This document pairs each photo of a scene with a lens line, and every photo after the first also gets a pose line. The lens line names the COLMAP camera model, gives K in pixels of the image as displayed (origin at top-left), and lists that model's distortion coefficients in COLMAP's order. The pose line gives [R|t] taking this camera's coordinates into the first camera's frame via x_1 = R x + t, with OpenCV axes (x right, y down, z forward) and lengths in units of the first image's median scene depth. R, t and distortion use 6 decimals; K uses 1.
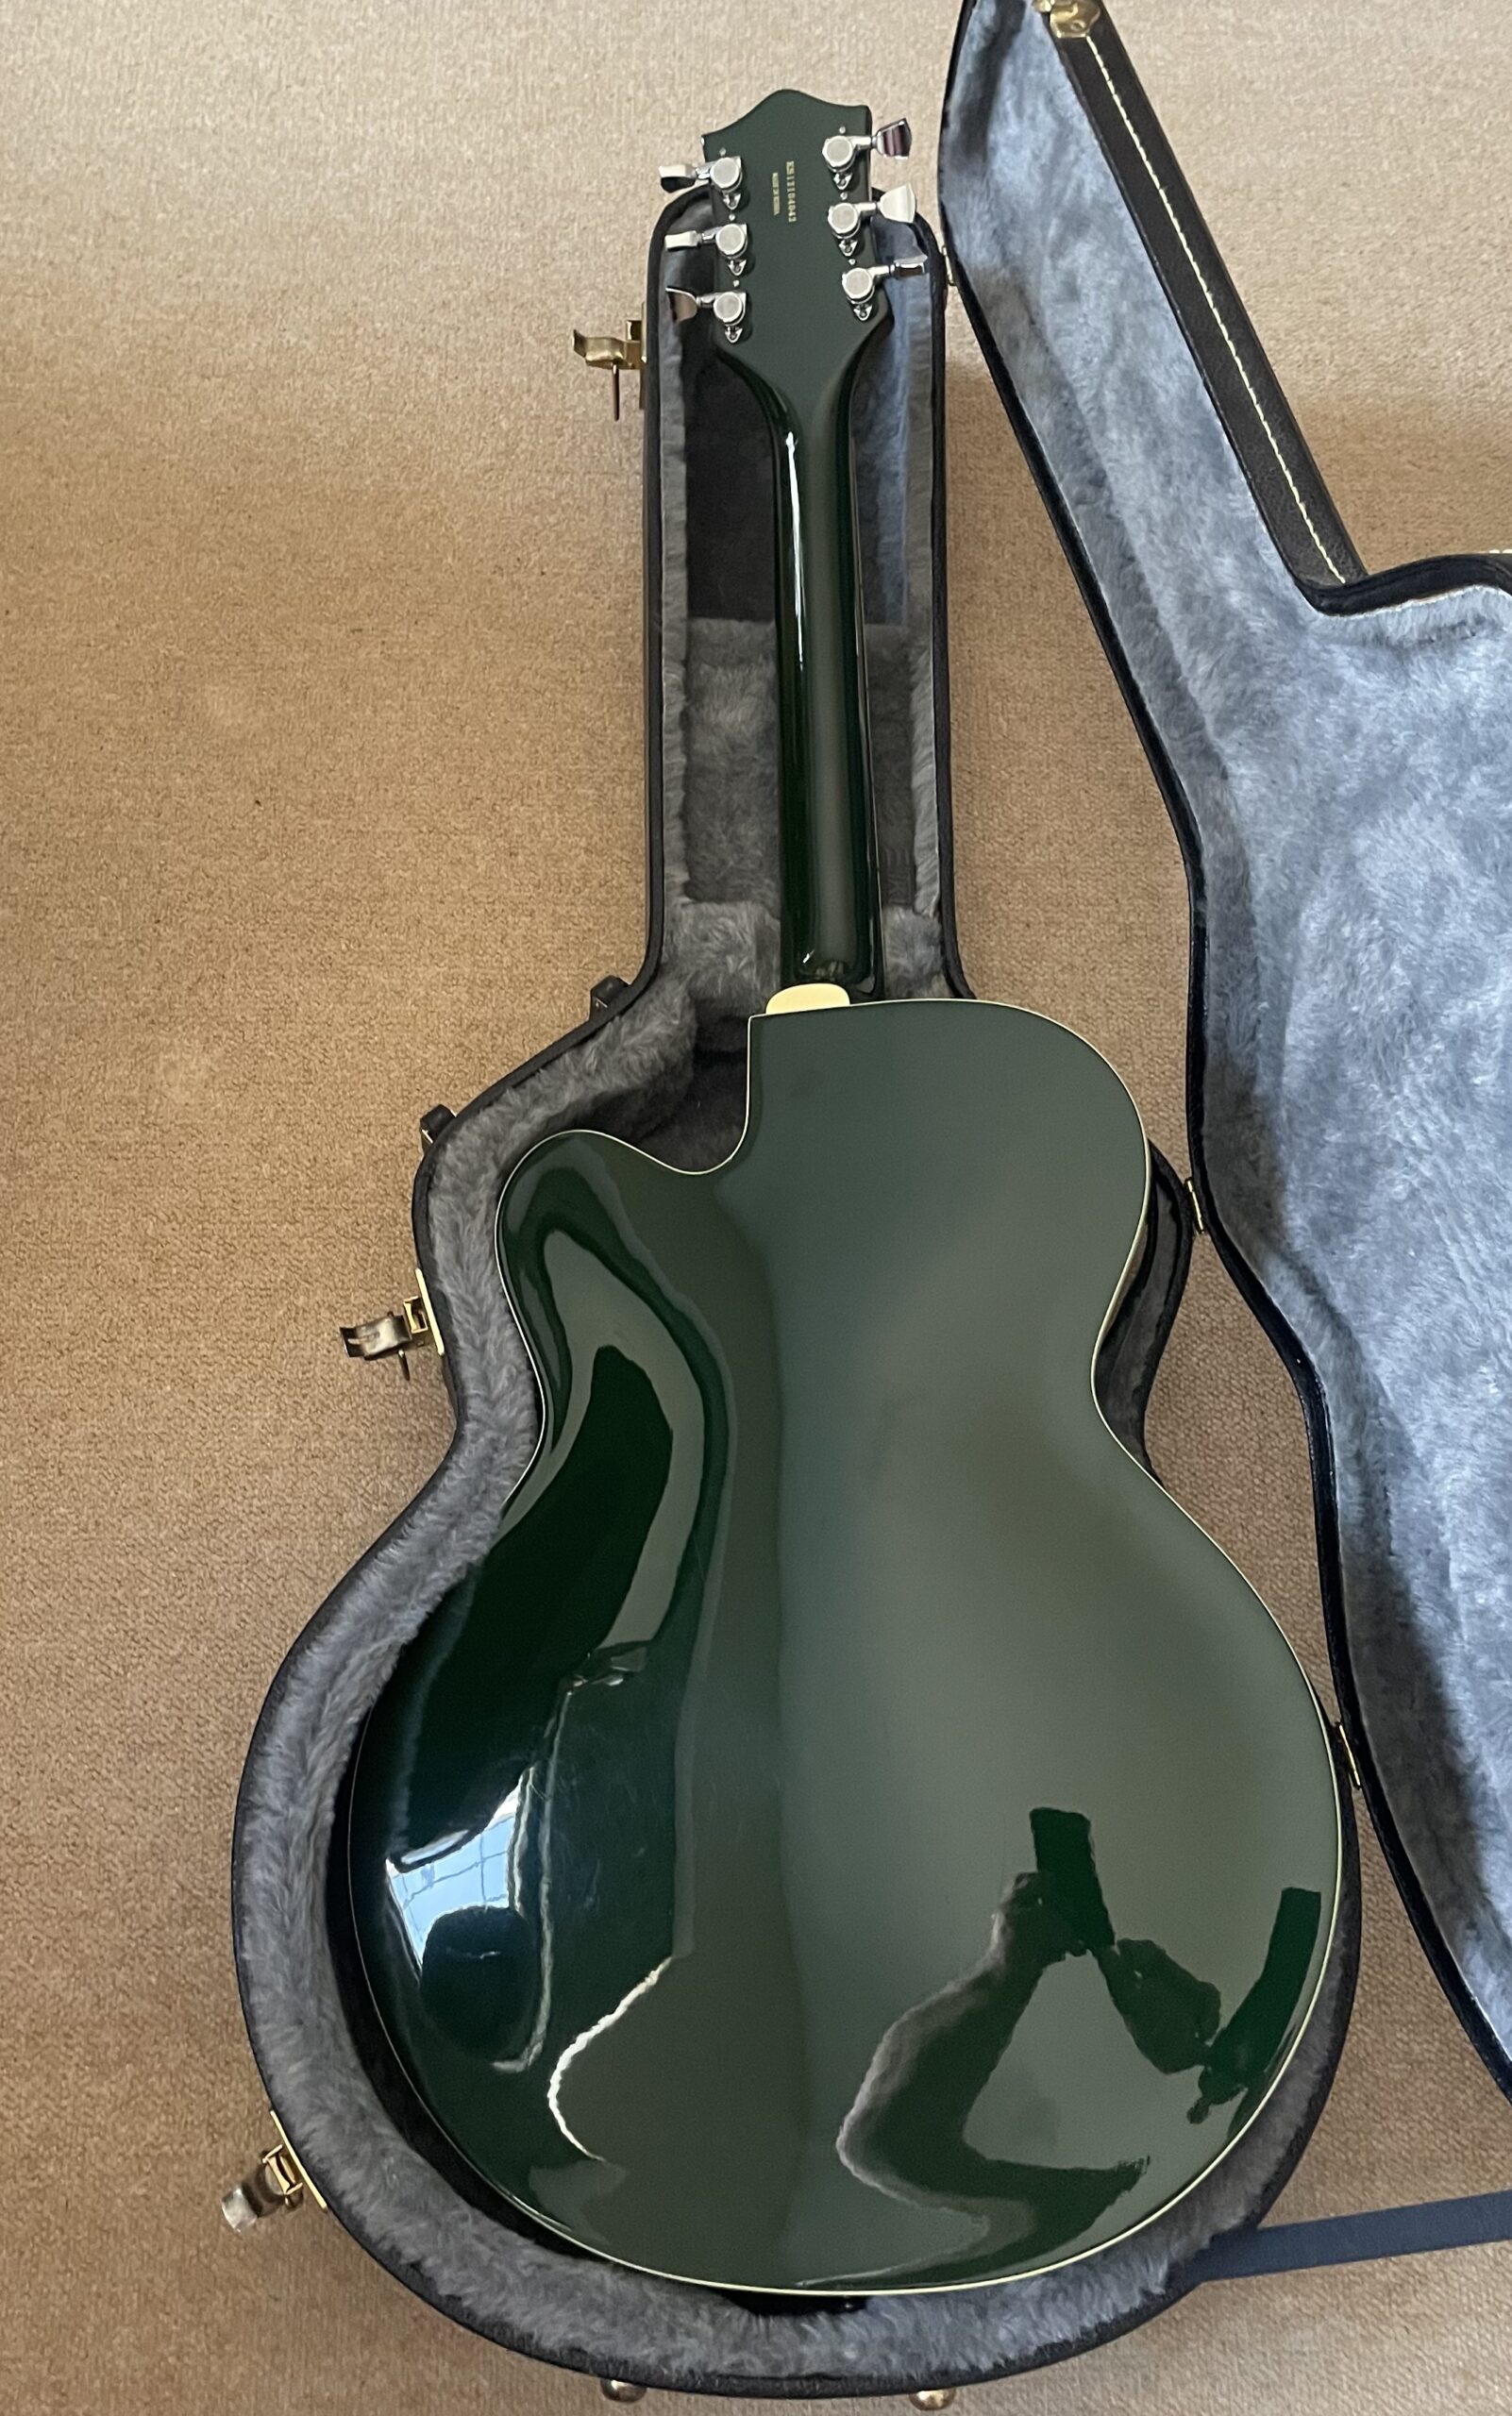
lens RADIAL K [[2073.6, 0, 741.4], [0, 2073.6, 1172.8], [0, 0, 1]] dist [0.100694, -0.149593]
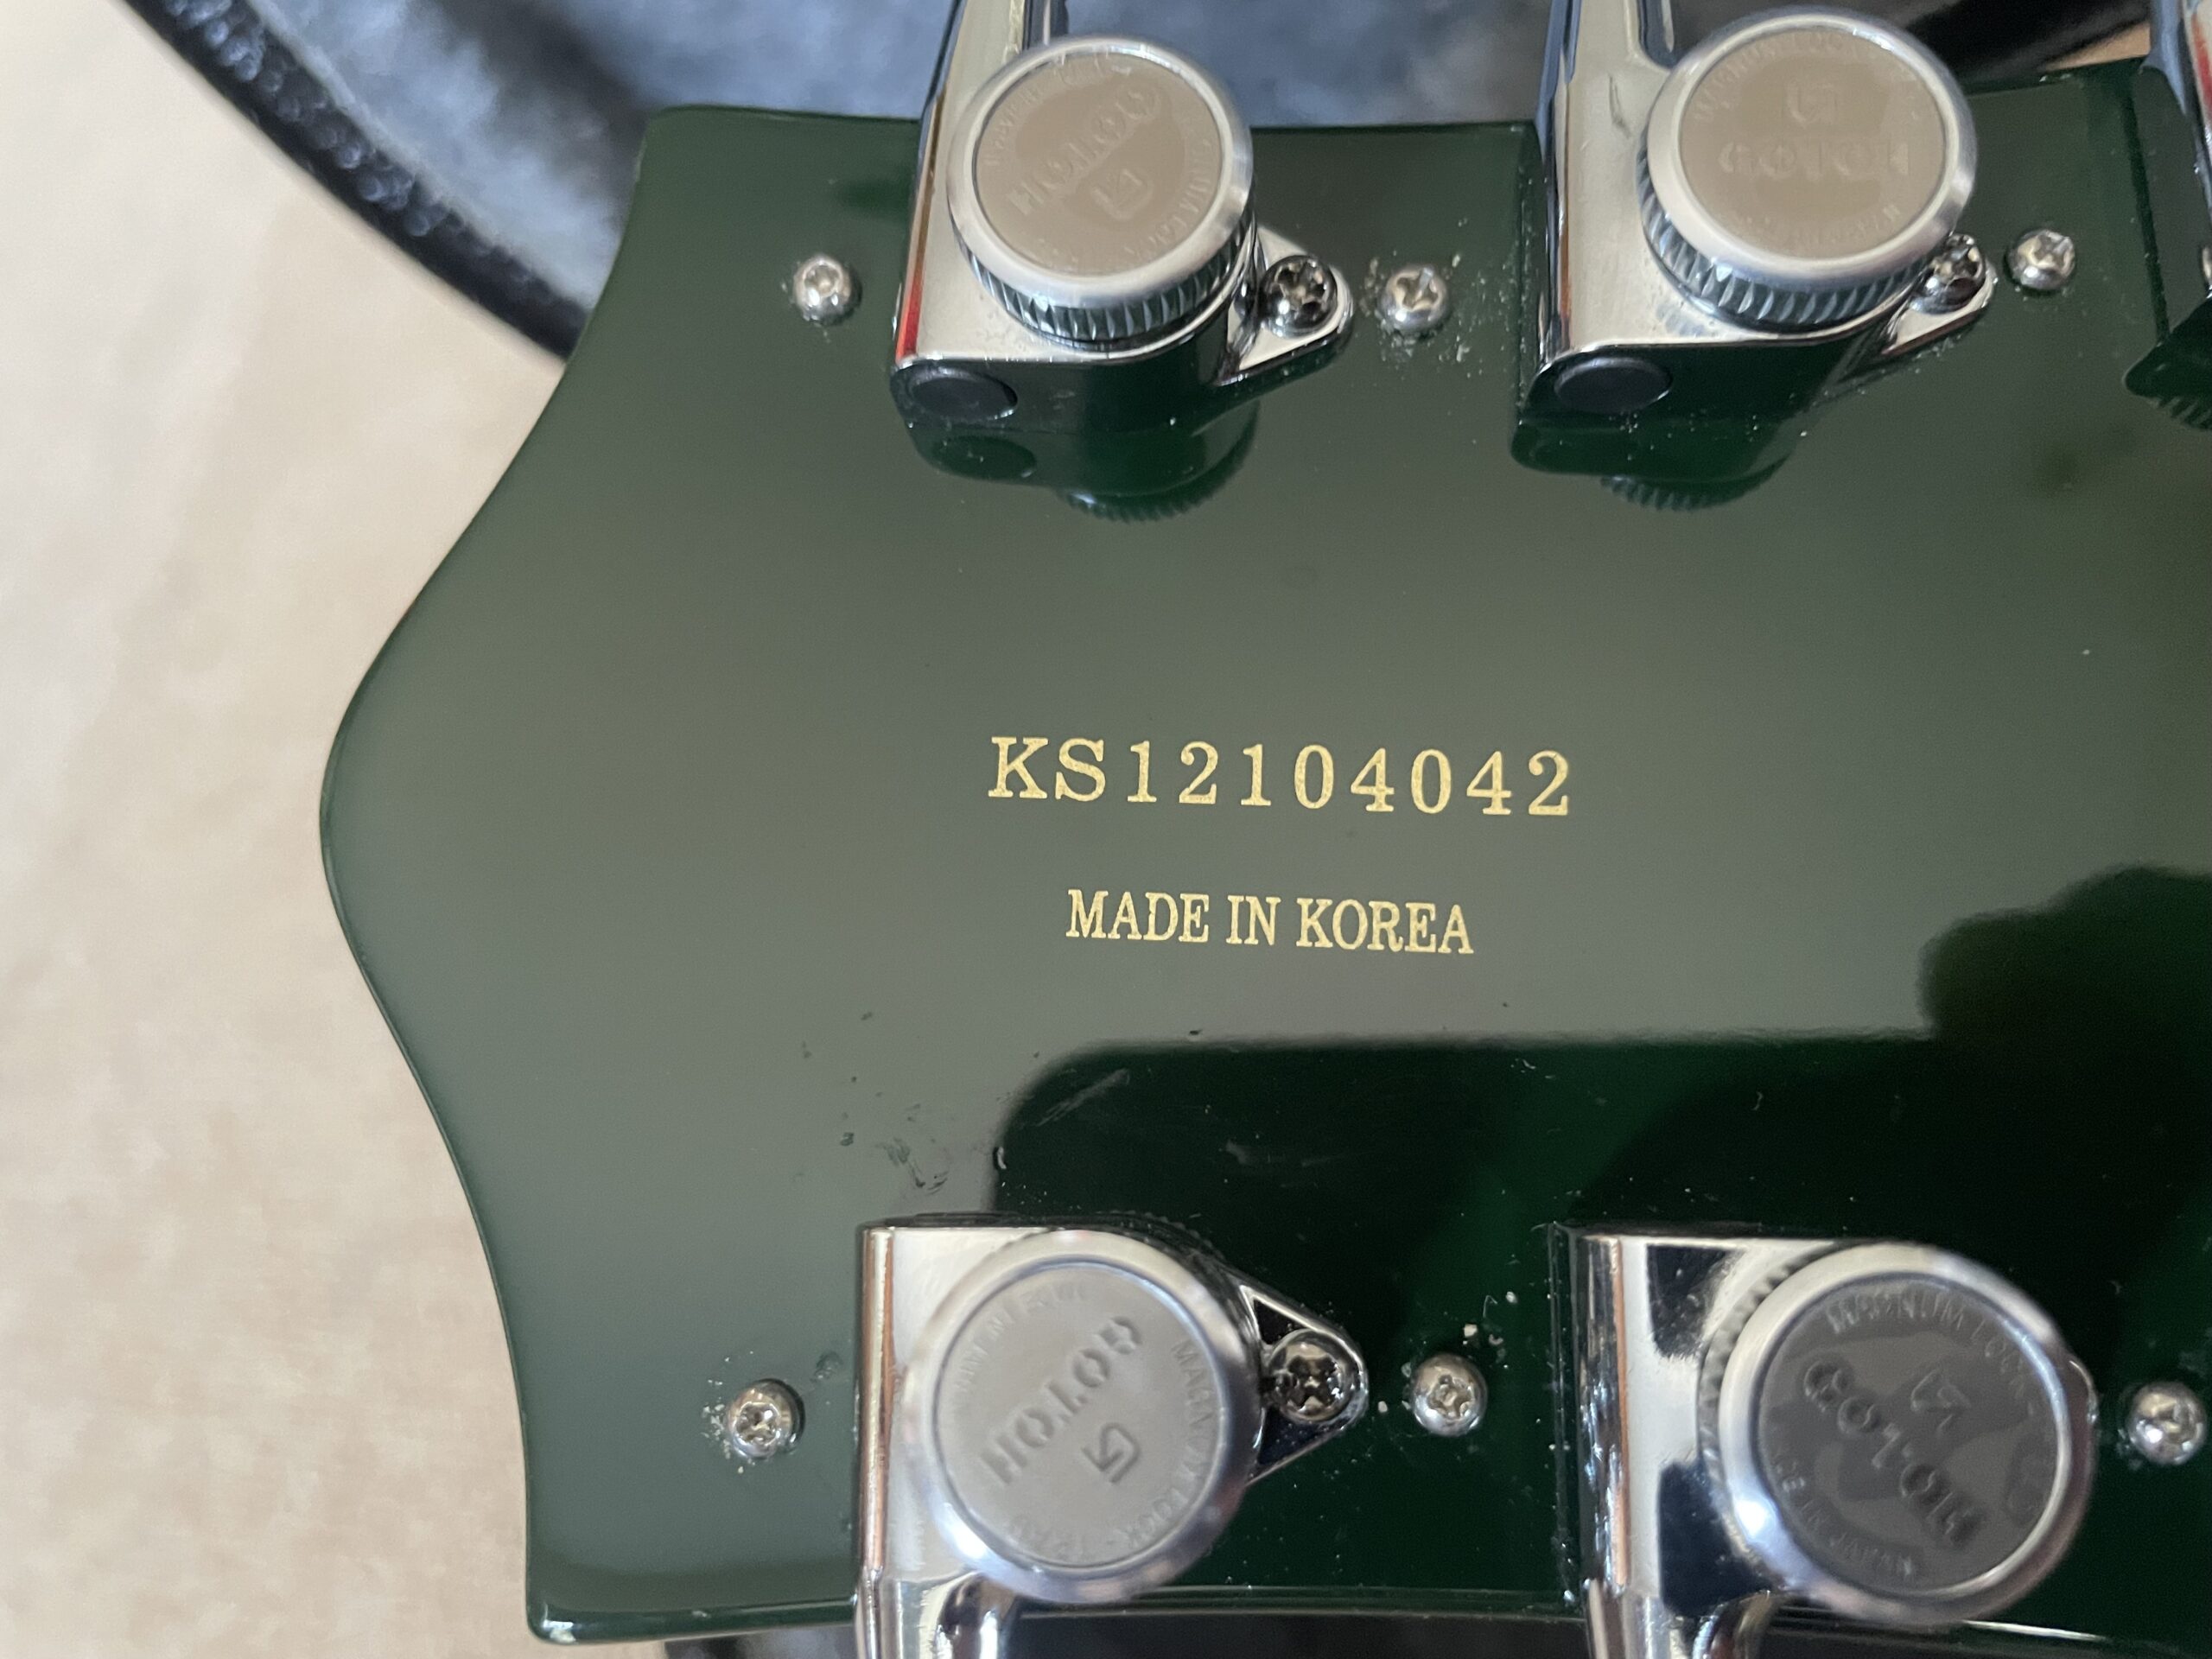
lens RADIAL K [[1744.2, 0, 1092.6], [0, 1744.2, 843.2], [0, 0, 1]] dist [0.121849, -0.214838]
pose [[0.116464, -0.914493, 0.387478, -0.014872], [0.992269, 0.090293, -0.085143, -0.491560], [0.042876, 0.394398, 0.917939, 0.968171]]
